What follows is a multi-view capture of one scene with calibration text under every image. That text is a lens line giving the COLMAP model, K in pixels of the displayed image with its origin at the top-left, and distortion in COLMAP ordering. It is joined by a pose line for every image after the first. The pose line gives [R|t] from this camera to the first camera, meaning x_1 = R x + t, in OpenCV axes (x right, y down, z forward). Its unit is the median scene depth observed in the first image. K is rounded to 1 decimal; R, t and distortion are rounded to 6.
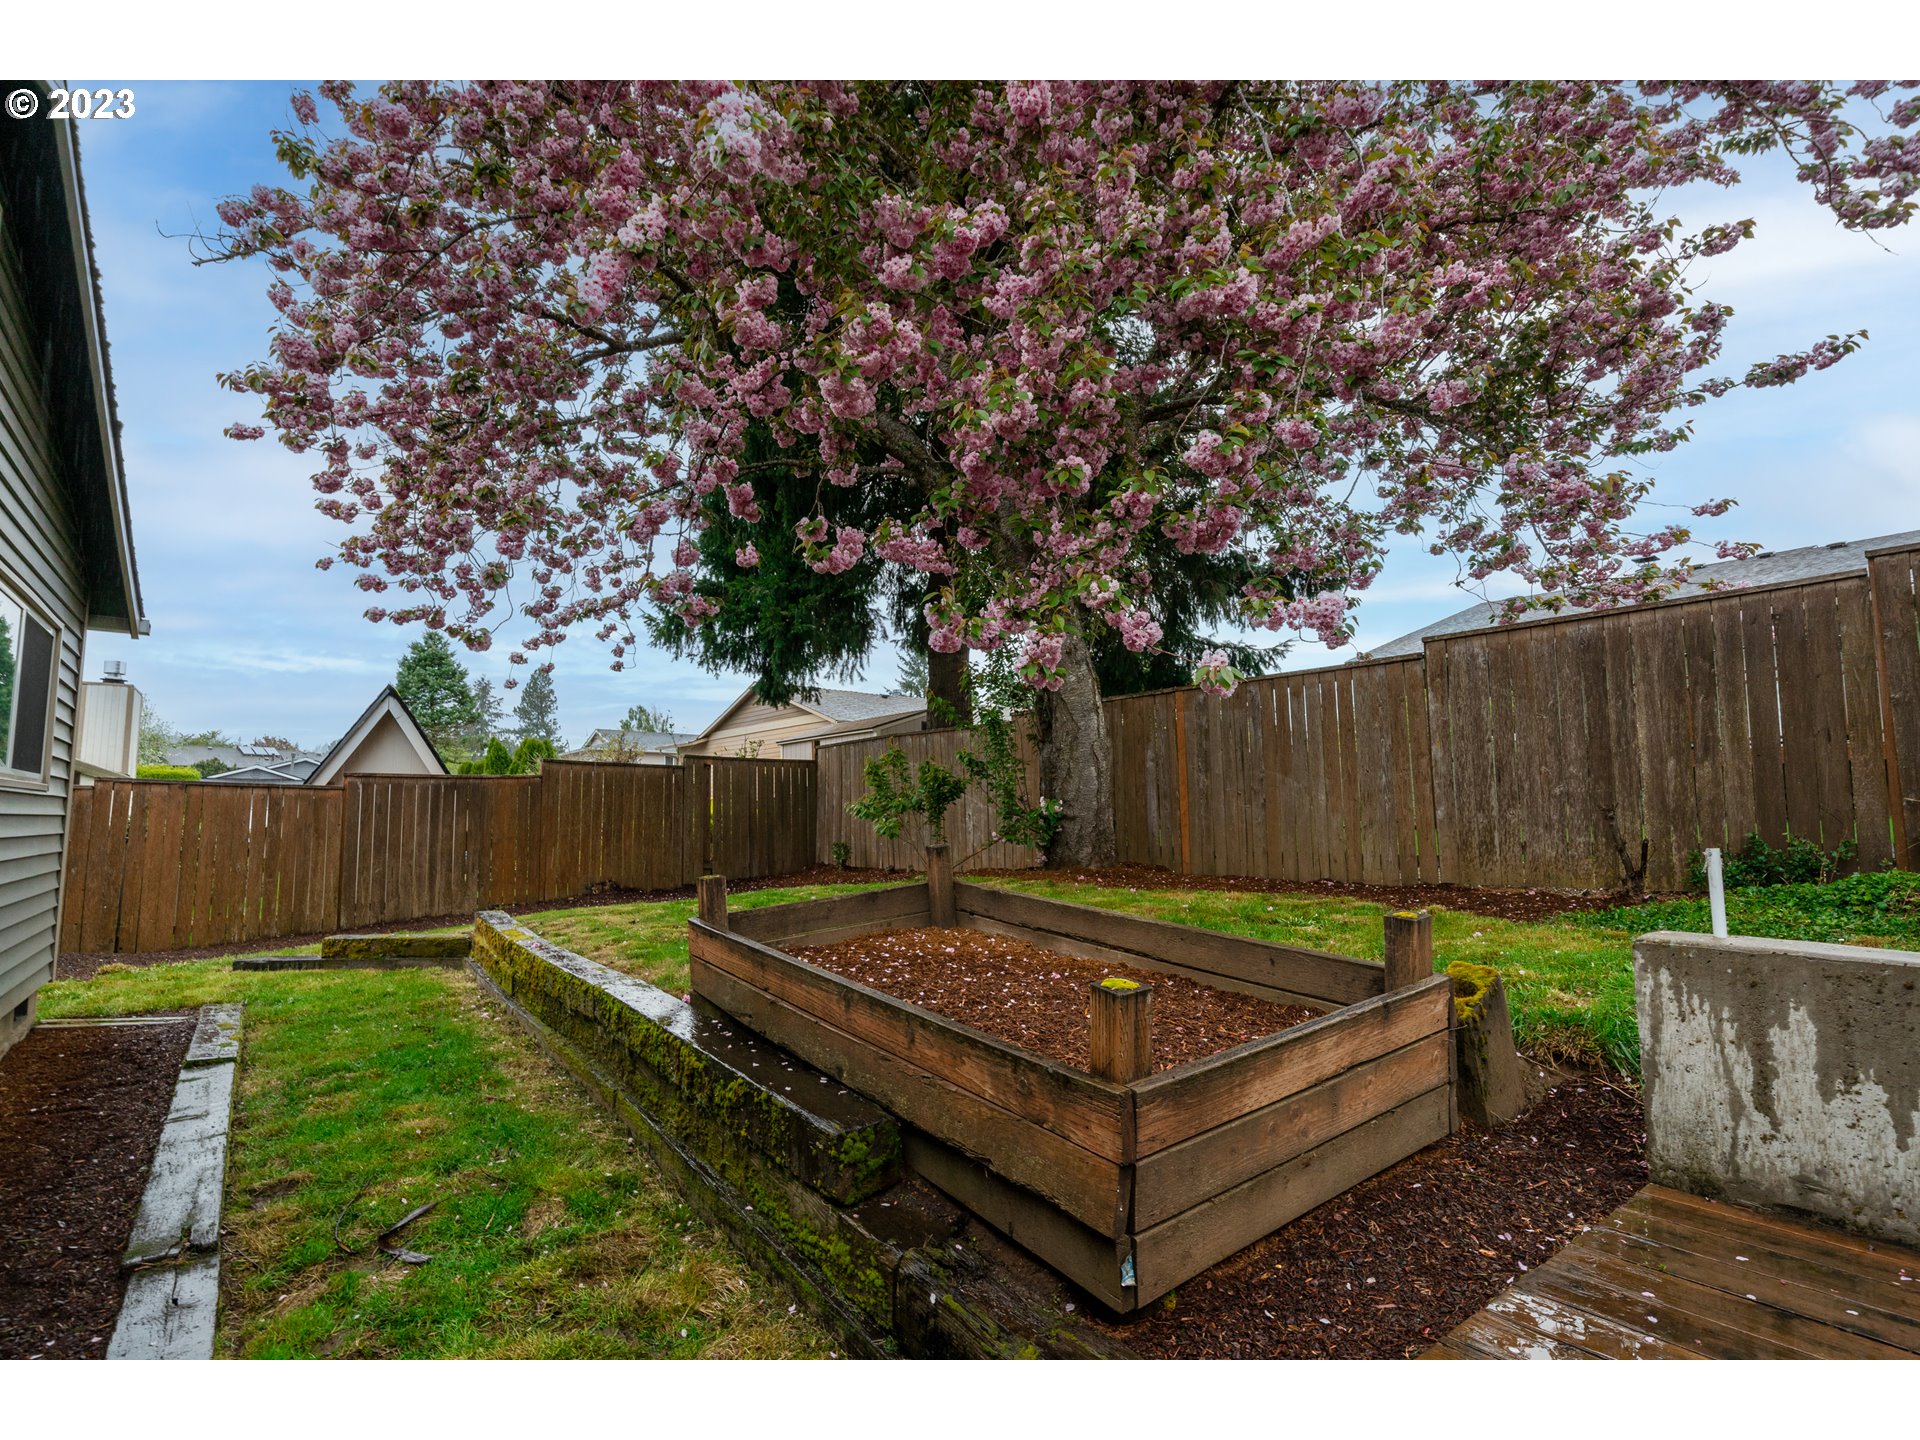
lens RADIAL K [[922.8, 0, 958.4], [0, 922.8, 722.8], [0, 0, 1]] dist [-0.001368, -0.000383]
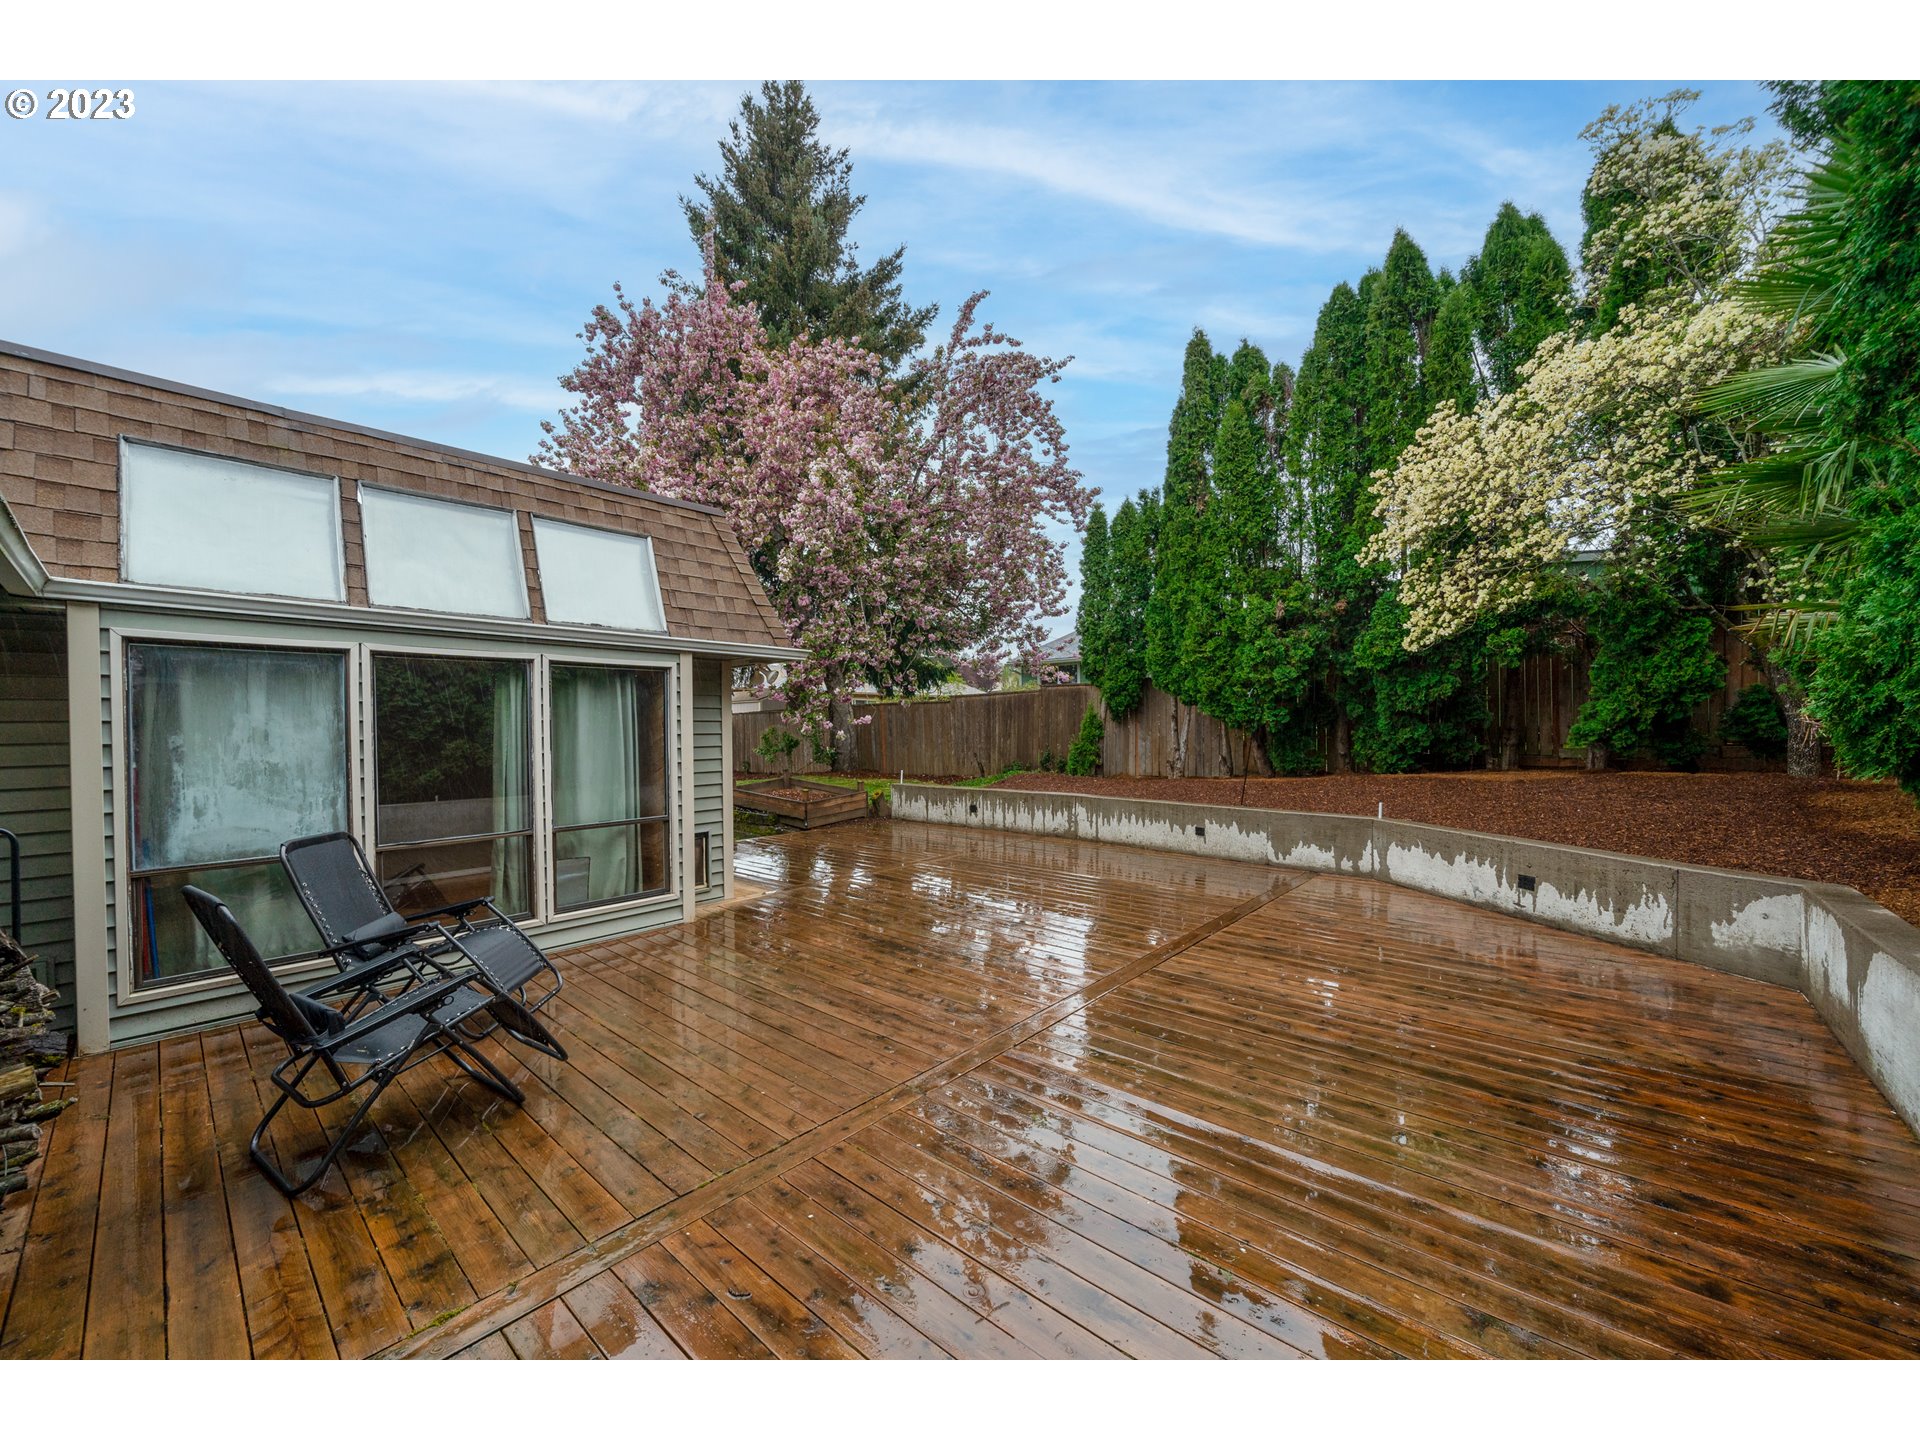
lens RADIAL K [[739.7, 0, 956.0], [0, 739.7, 728.1], [0, 0, 1]] dist [-0.000331, 0.000001]
pose [[0.983733, -0.009785, 0.179370, 0.067427], [-0.008919, 0.994623, 0.103177, -0.194803], [-0.179415, -0.103099, 0.978356, -1.153603]]
